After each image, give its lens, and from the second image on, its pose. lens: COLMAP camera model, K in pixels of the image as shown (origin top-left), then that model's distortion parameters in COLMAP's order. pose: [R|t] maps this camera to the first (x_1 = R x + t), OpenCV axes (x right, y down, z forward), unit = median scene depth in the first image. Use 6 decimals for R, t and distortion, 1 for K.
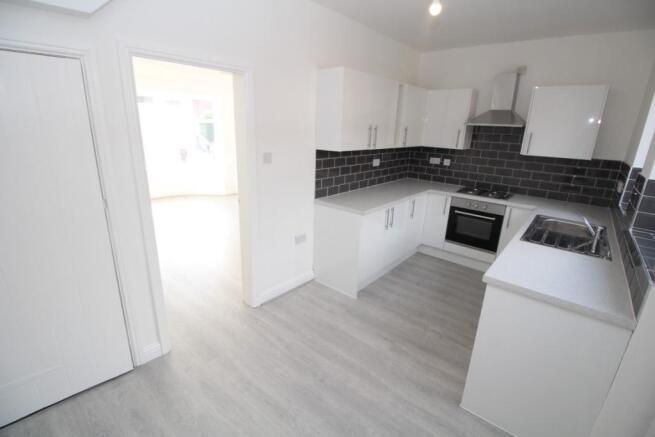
lens RADIAL K [[303.6, 0, 324.1], [0, 303.6, 216.3], [0, 0, 1]] dist [-0.011713, -0.005352]
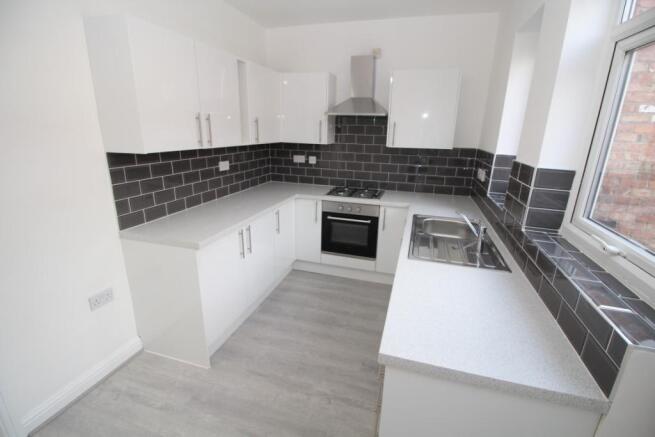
lens RADIAL K [[303.6, 0, 326.4], [0, 303.6, 217.7], [0, 0, 1]] dist [-0.011713, -0.005352]
pose [[0.917251, -0.127245, 0.377438, 0.119800], [0.125506, 0.991660, 0.029311, -0.044684], [-0.378020, 0.020486, 0.925571, 0.238318]]
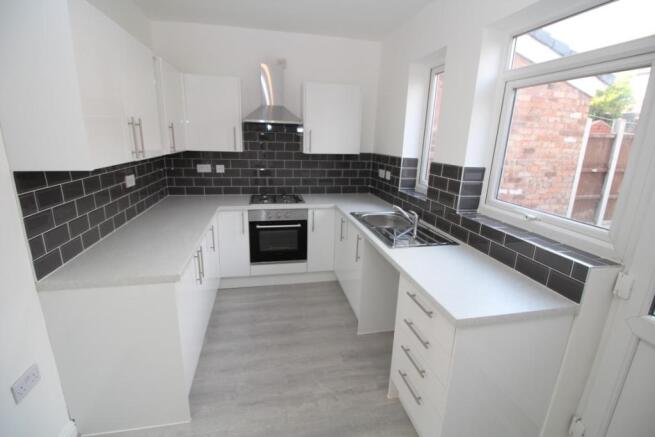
lens RADIAL K [[303.6, 0, 326.3], [0, 303.6, 217.1], [0, 0, 1]] dist [-0.011713, -0.005352]
pose [[0.610619, -0.218014, 0.761324, -0.077758], [0.222805, 0.969821, 0.099019, -0.089128], [-0.759936, 0.109164, 0.640766, 0.359220]]
